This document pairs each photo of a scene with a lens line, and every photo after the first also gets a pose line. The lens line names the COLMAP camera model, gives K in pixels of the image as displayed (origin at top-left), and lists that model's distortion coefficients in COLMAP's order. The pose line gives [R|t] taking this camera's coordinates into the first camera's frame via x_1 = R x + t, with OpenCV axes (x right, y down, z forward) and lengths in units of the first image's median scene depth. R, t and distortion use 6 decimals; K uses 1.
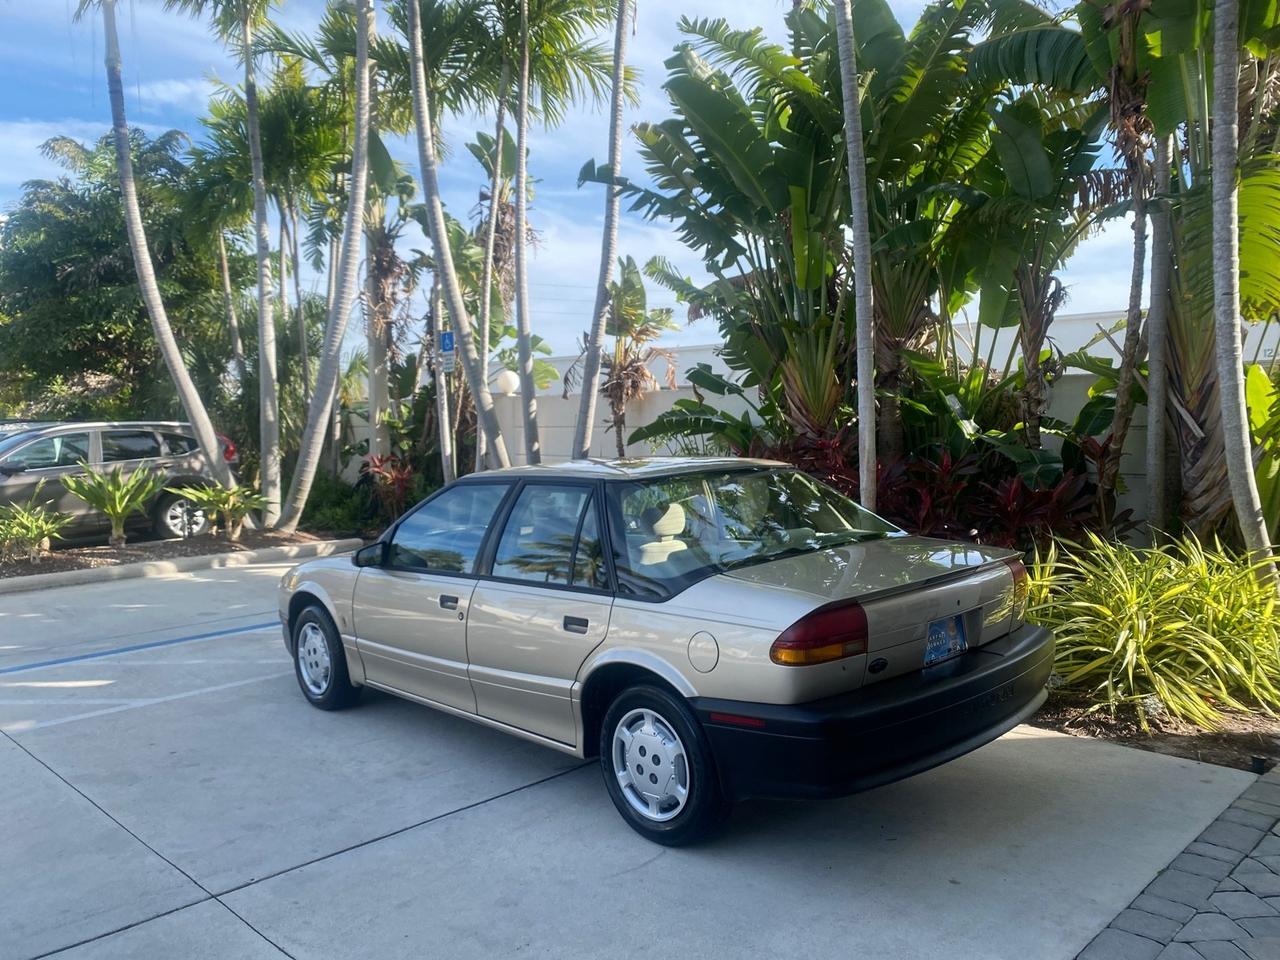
lens RADIAL K [[980.5, 0, 639.8], [0, 980.5, 479.9], [0, 0, 1]] dist [0.033223, -0.037098]
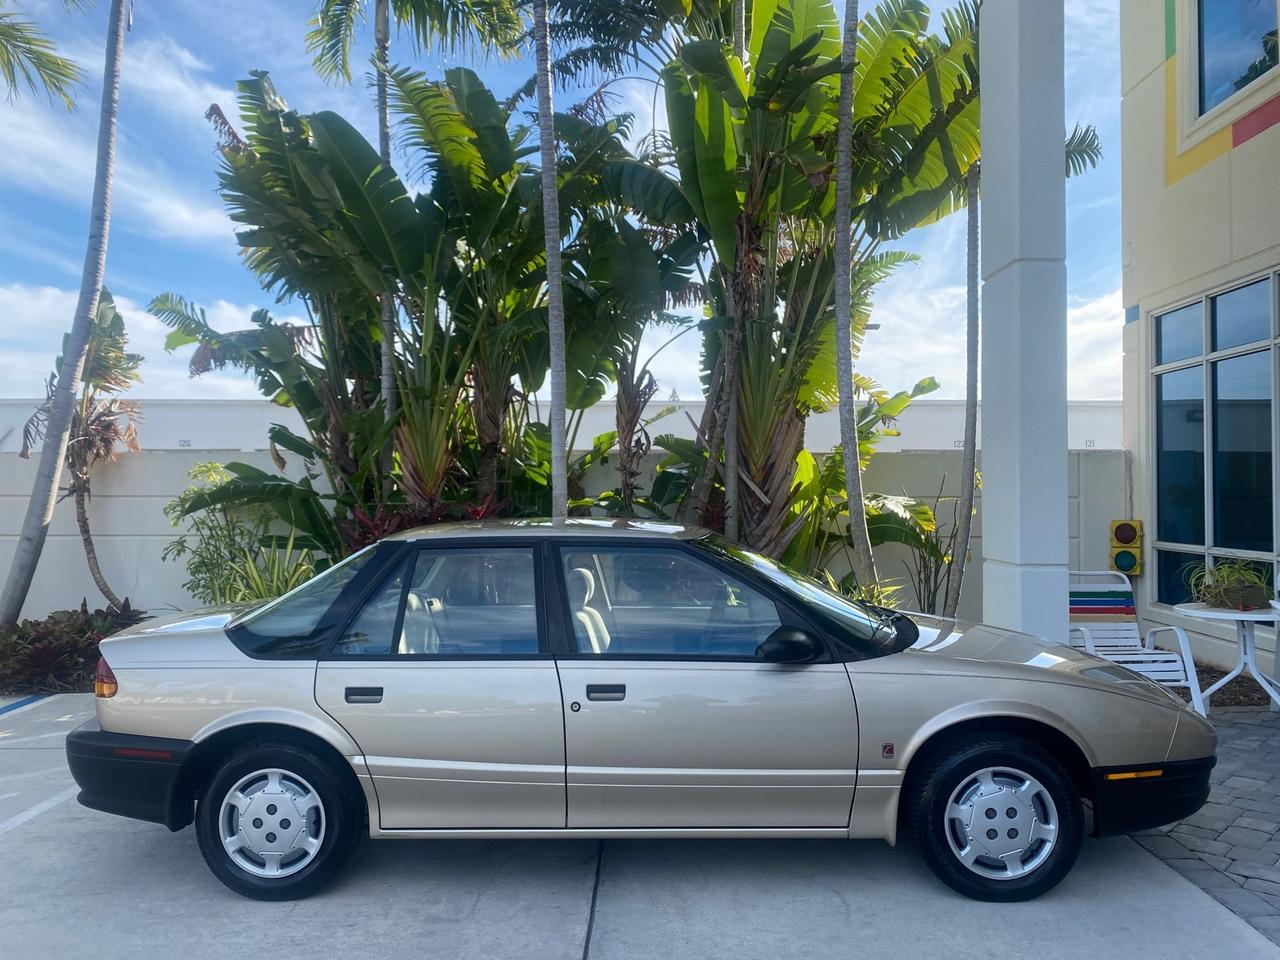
lens RADIAL K [[982.2, 0, 640.0], [0, 982.2, 474.7], [0, 0, 1]] dist [0.015404, -0.009375]
pose [[0.711661, 0.023660, 0.702124, -0.370752], [0.036729, 0.996813, -0.070819, 0.003167], [-0.701562, 0.076188, 0.708524, 0.161942]]
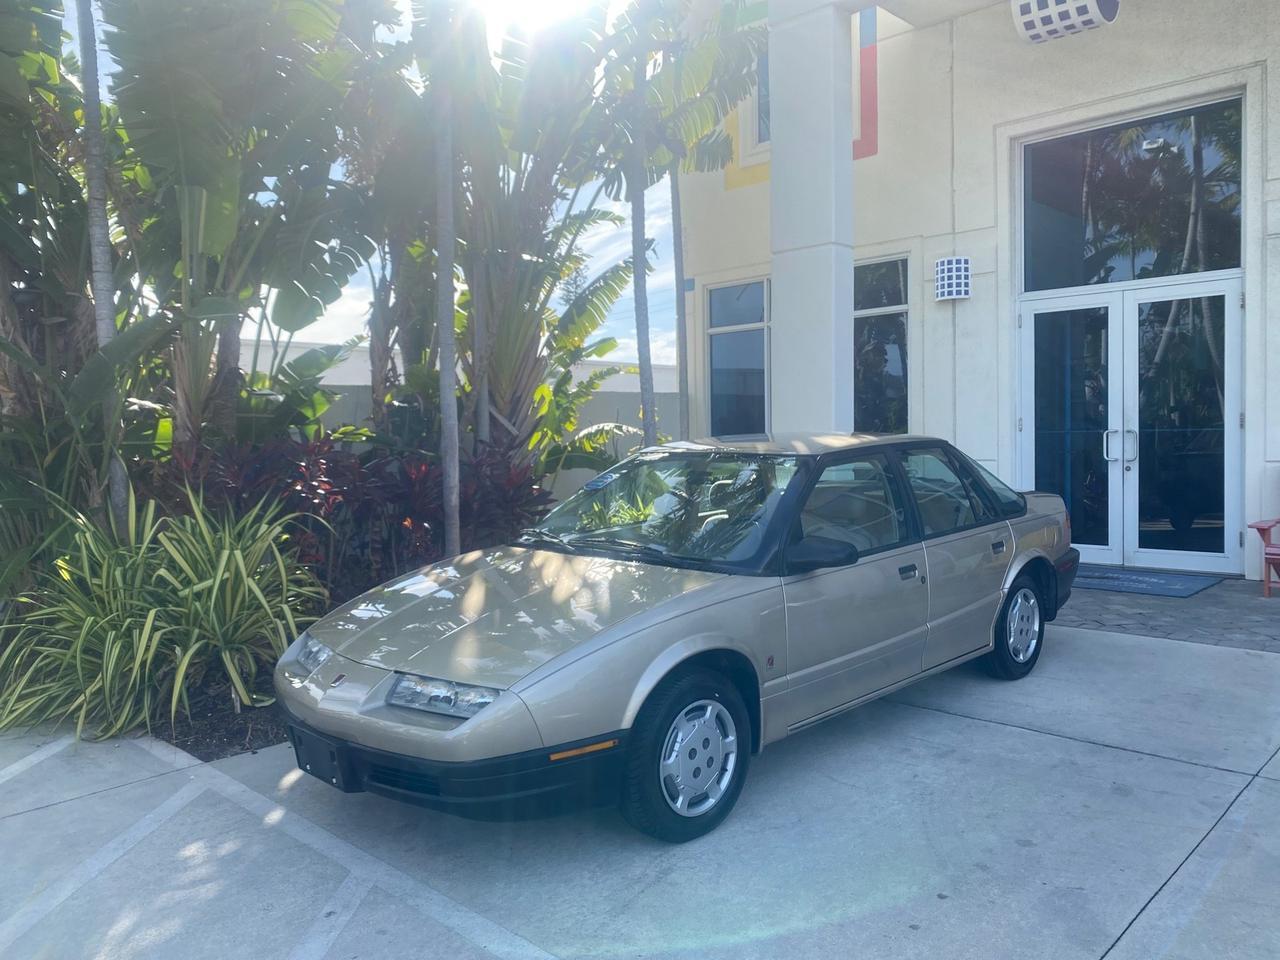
lens RADIAL K [[982.7, 0, 640.7], [0, 982.7, 476.2], [0, 0, 1]] dist [0.019892, -0.016504]
pose [[-0.022484, -0.031753, 0.999243, -0.638632], [0.084840, 0.995829, 0.033553, -0.014863], [-0.996141, 0.085531, -0.019696, 0.694729]]
